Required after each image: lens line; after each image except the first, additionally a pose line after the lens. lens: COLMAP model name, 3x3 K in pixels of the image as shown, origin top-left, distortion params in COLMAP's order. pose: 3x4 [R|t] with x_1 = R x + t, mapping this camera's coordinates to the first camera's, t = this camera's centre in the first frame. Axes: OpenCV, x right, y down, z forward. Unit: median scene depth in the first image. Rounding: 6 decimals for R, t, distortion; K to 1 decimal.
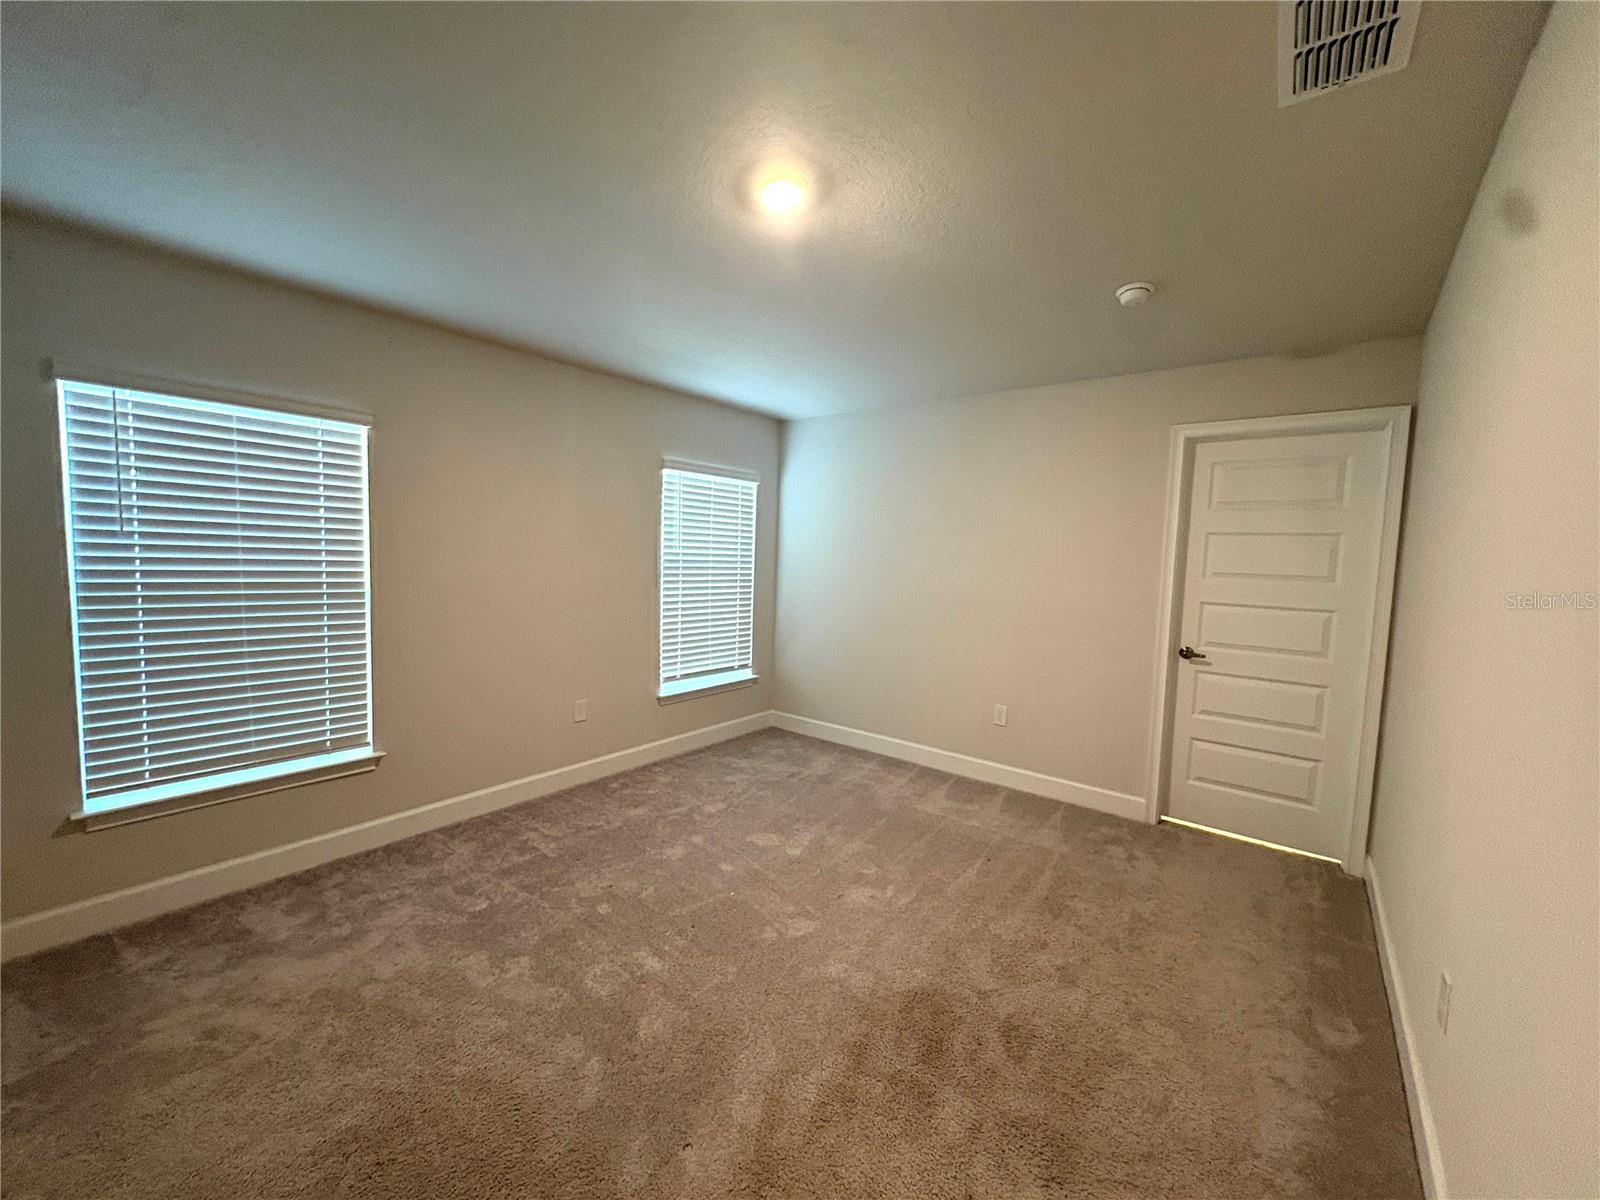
lens RADIAL K [[631.8, 0, 794.7], [0, 631.8, 598.4], [0, 0, 1]] dist [-0.001260, 0.000014]
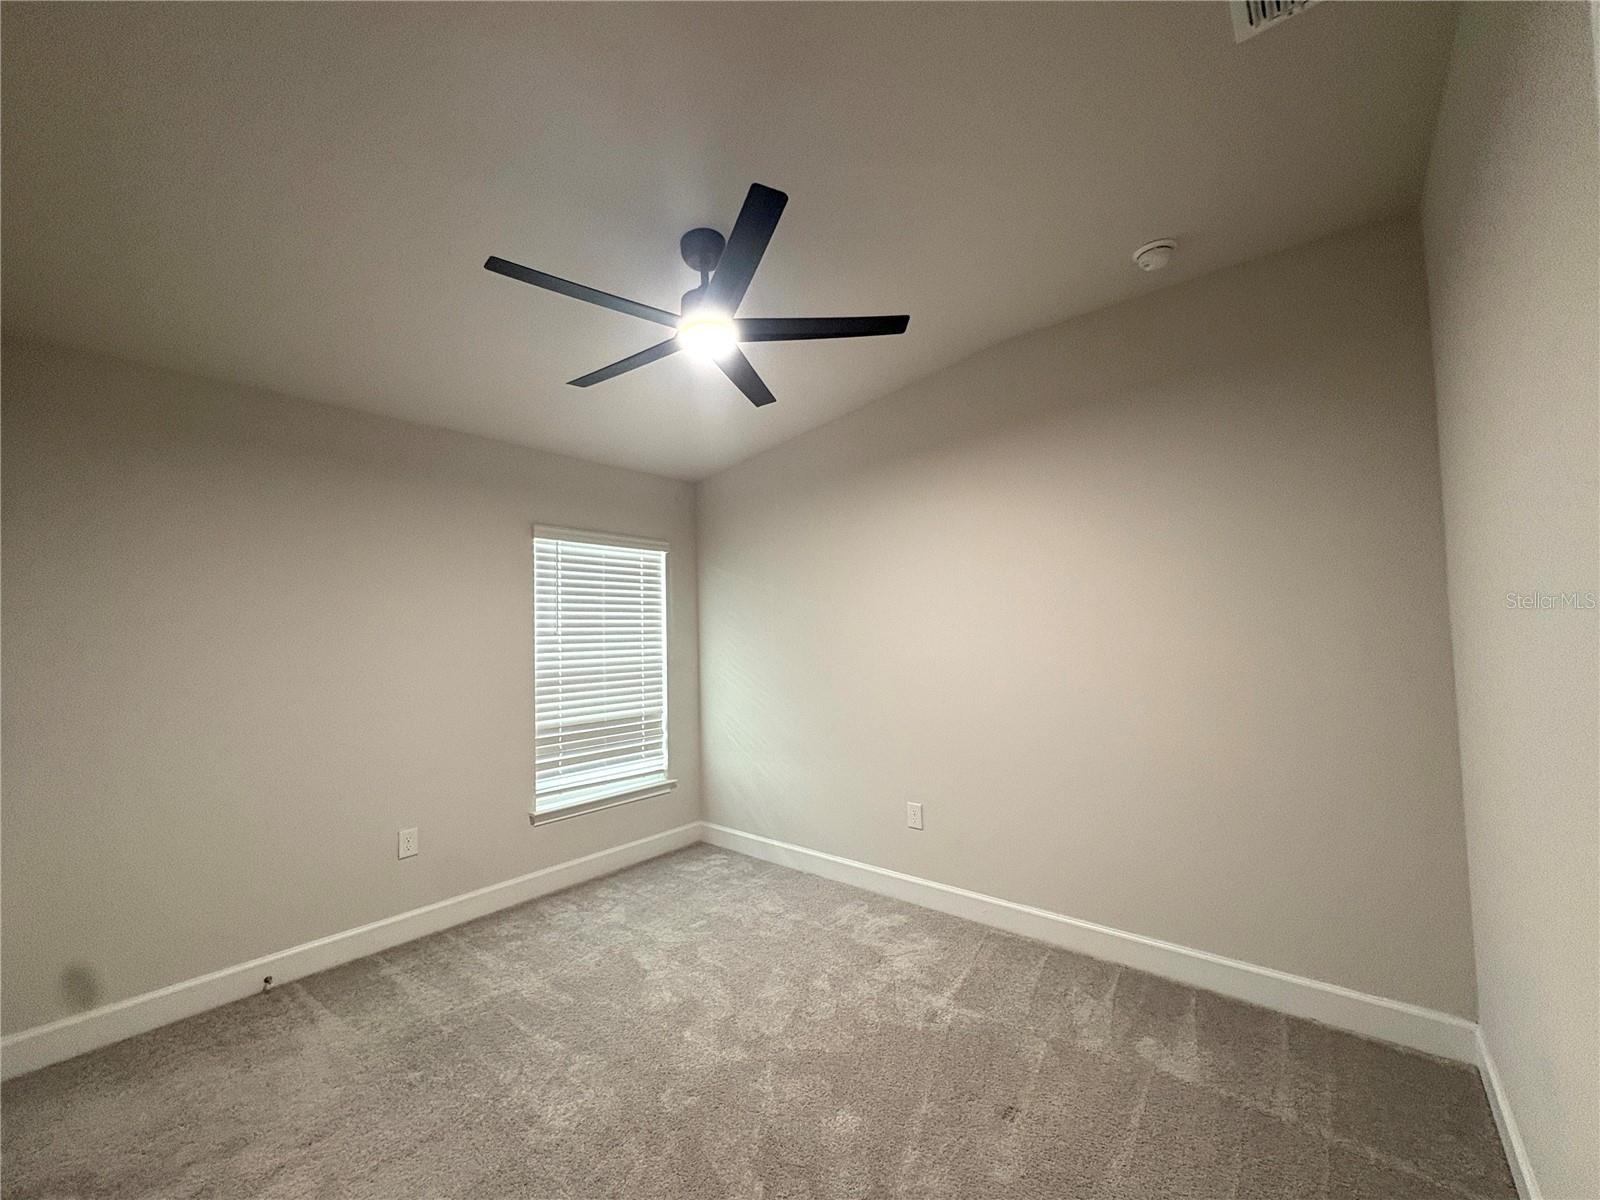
lens RADIAL K [[631.8, 0, 794.7], [0, 631.8, 598.4], [0, 0, 1]] dist [-0.001260, 0.000014]
pose [[0.999268, -0.030090, -0.023626, 0.143253], [0.026951, 0.991980, -0.123484, -0.010805], [0.027152, 0.122757, 0.992065, 0.176270]]
